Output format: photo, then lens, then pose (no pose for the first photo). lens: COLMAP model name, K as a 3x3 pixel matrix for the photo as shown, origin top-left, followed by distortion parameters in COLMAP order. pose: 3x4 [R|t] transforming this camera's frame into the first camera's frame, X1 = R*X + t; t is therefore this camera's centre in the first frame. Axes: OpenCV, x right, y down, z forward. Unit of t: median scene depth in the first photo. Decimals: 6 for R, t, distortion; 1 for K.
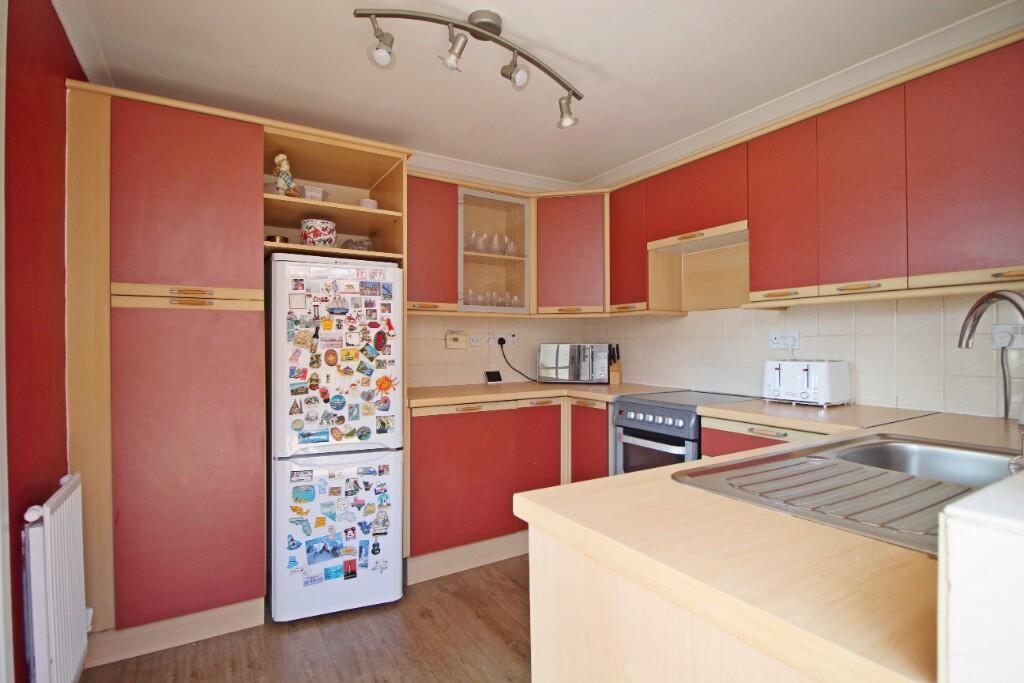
lens RADIAL K [[504.2, 0, 515.6], [0, 504.2, 339.2], [0, 0, 1]] dist [-0.009464, -0.004220]
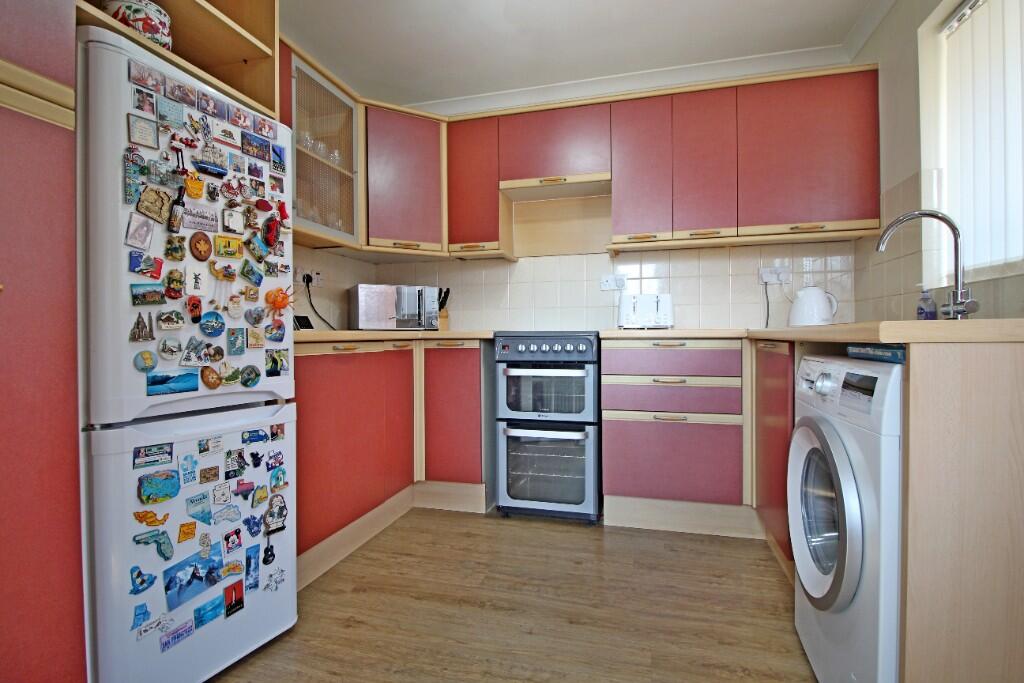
lens RADIAL K [[504.2, 0, 516.2], [0, 504.2, 342.9], [0, 0, 1]] dist [-0.009464, -0.004220]
pose [[0.724793, -0.011734, 0.688867, -0.502397], [0.001975, 0.999886, 0.014953, 0.139981], [-0.688964, -0.009478, 0.724734, 0.327261]]
